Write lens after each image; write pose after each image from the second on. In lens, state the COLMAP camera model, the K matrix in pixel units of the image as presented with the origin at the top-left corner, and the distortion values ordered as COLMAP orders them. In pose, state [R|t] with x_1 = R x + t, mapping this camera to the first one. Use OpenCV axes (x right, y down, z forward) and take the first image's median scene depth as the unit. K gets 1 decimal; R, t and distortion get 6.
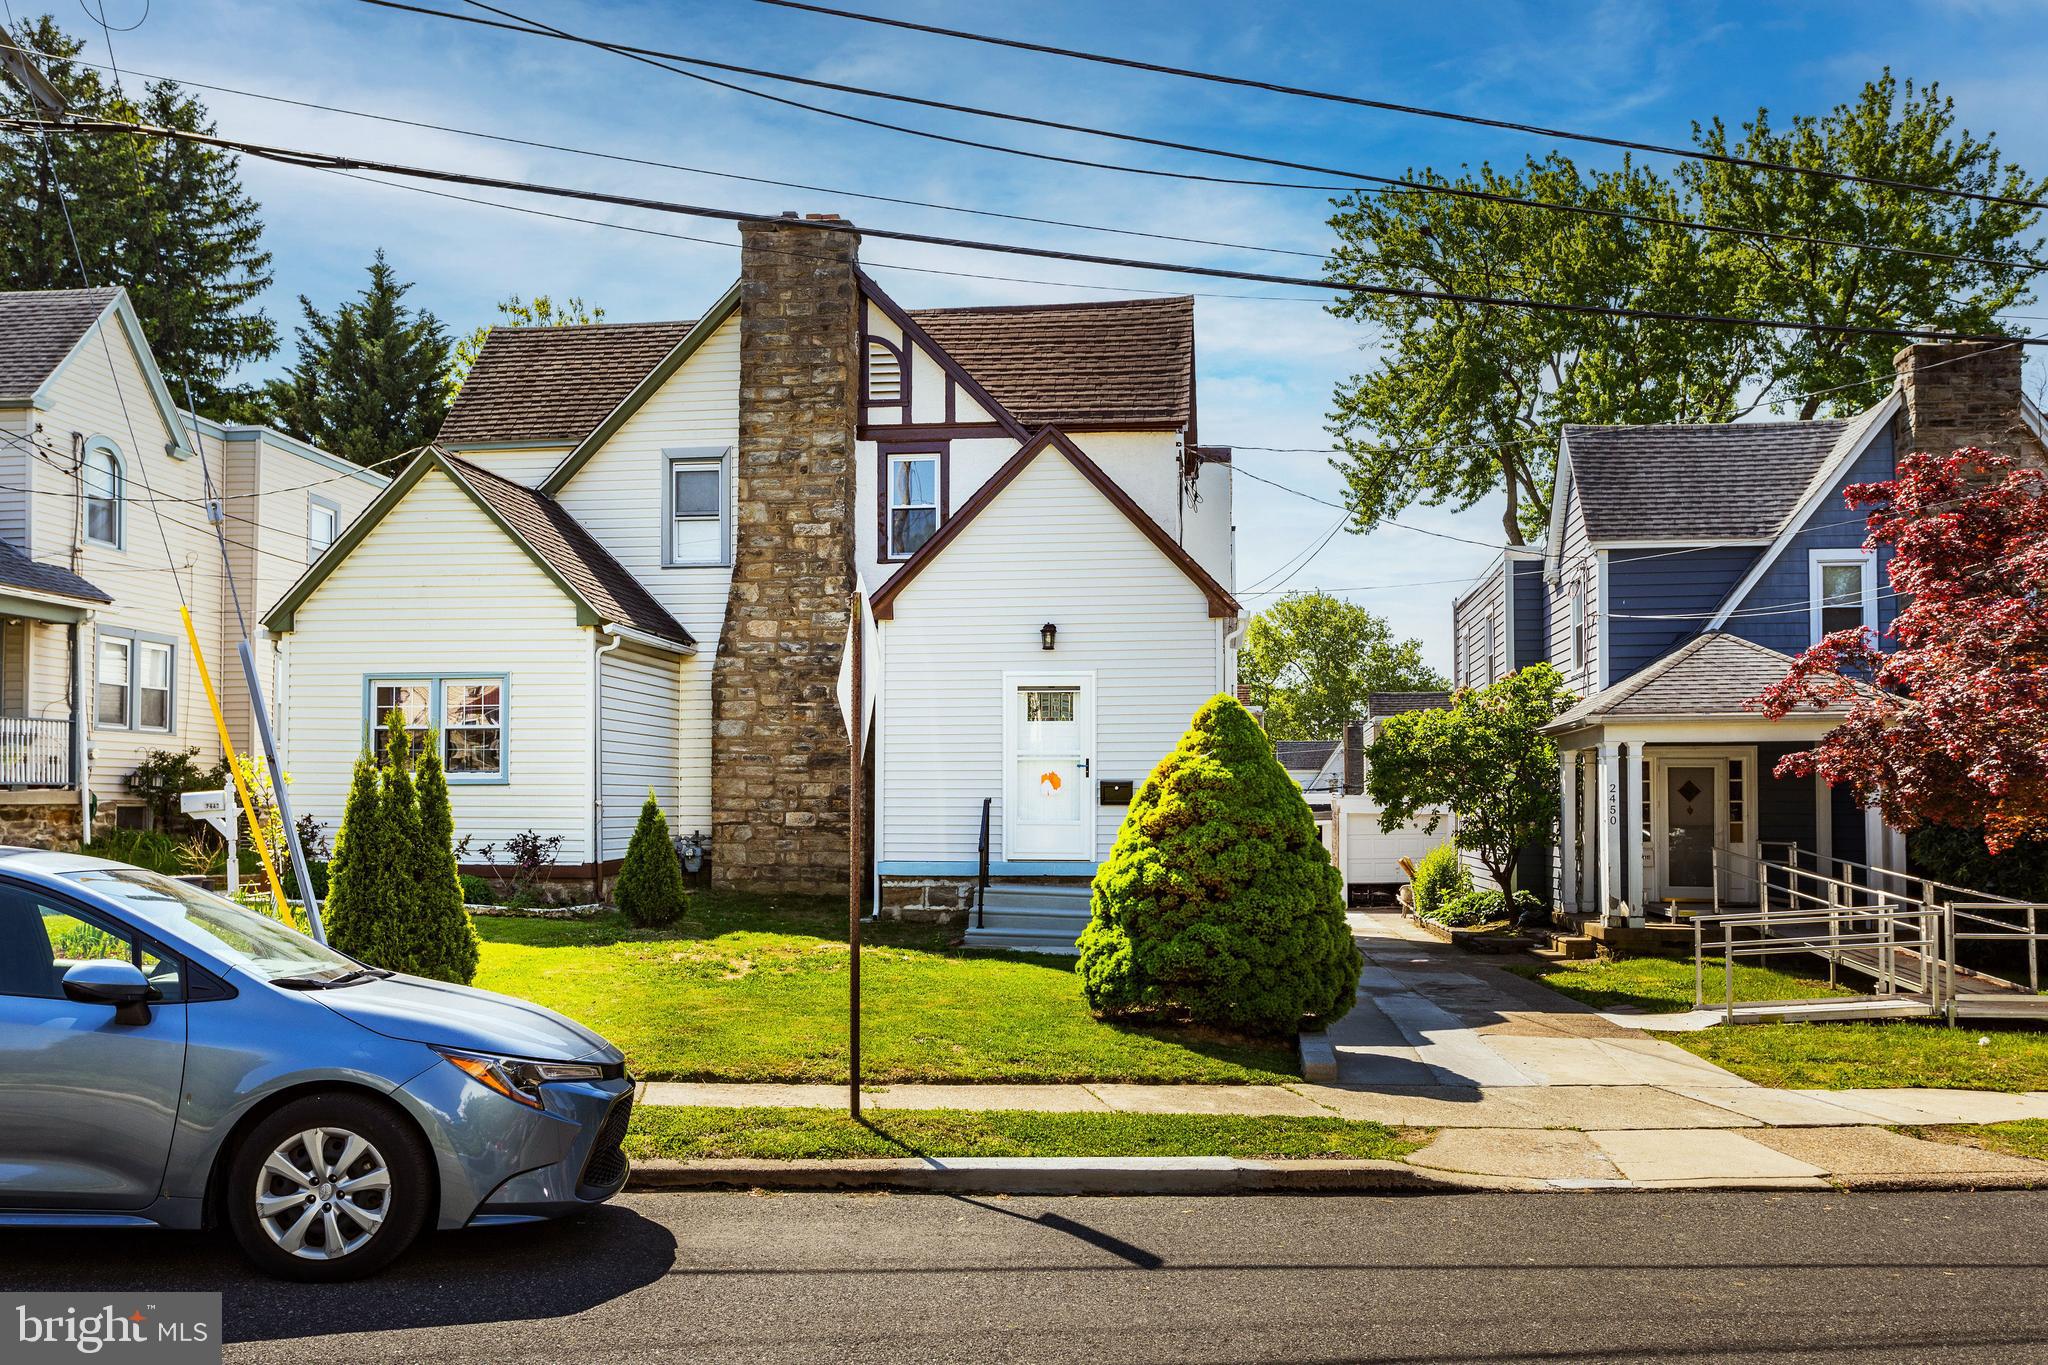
lens RADIAL K [[1549.5, 0, 1131.9], [0, 1549.5, 646.9], [0, 0, 1]] dist [0.008855, -0.001960]
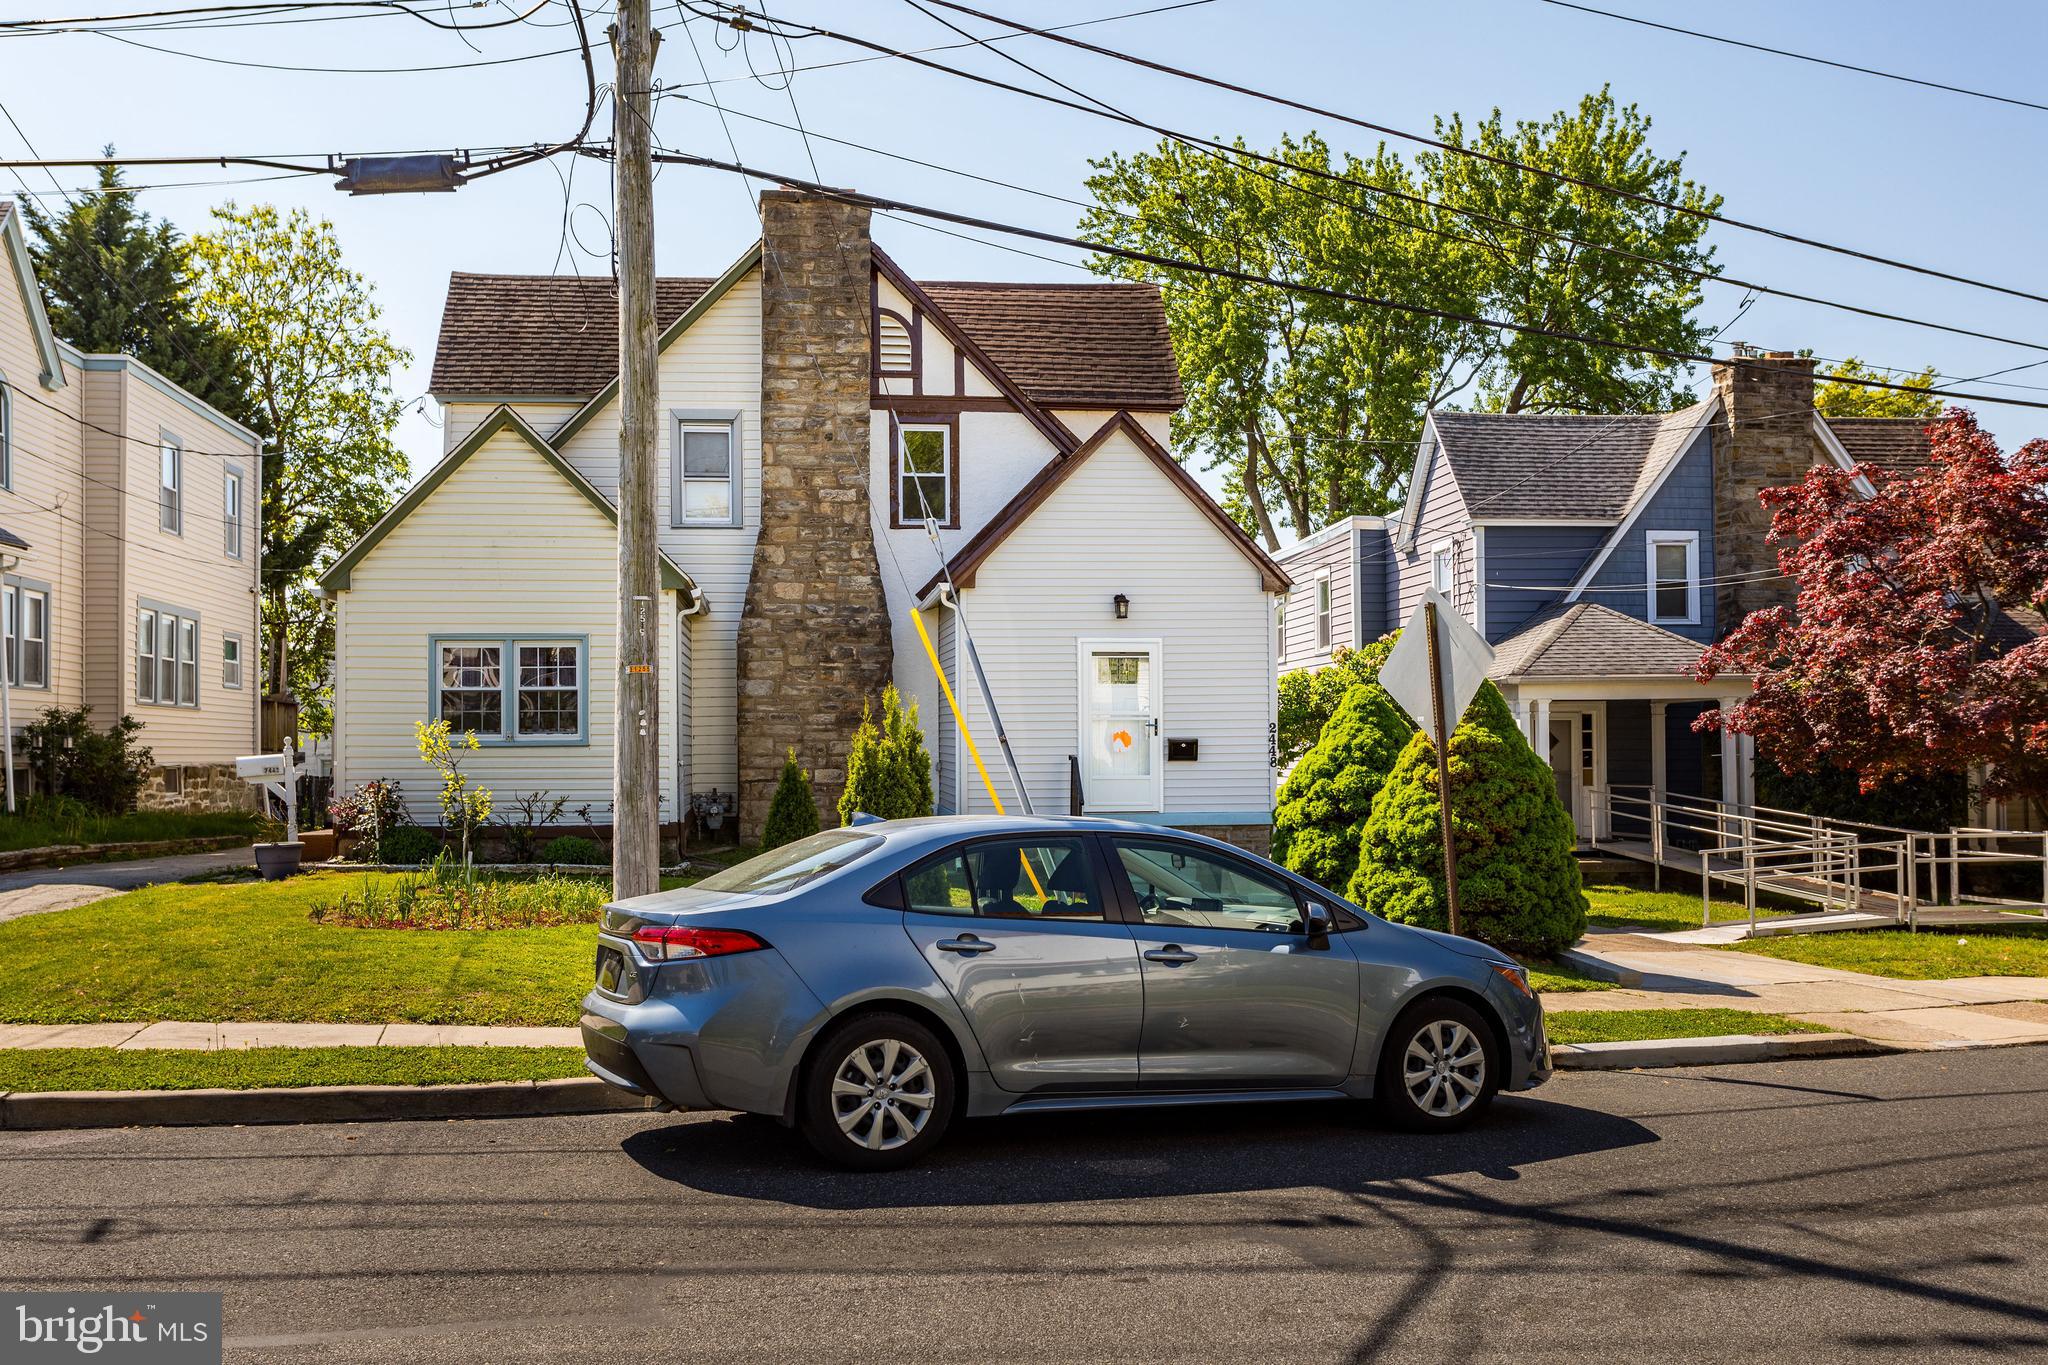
lens RADIAL K [[1557.1, 0, 1158.3], [0, 1557.1, 597.2], [0, 0, 1]] dist [0.007974, 0.002698]
pose [[0.974006, 0.014446, 0.226062, -0.231137], [-0.015363, 0.999879, 0.002298, -0.013422], [-0.226001, -0.005711, 0.974110, -0.059307]]
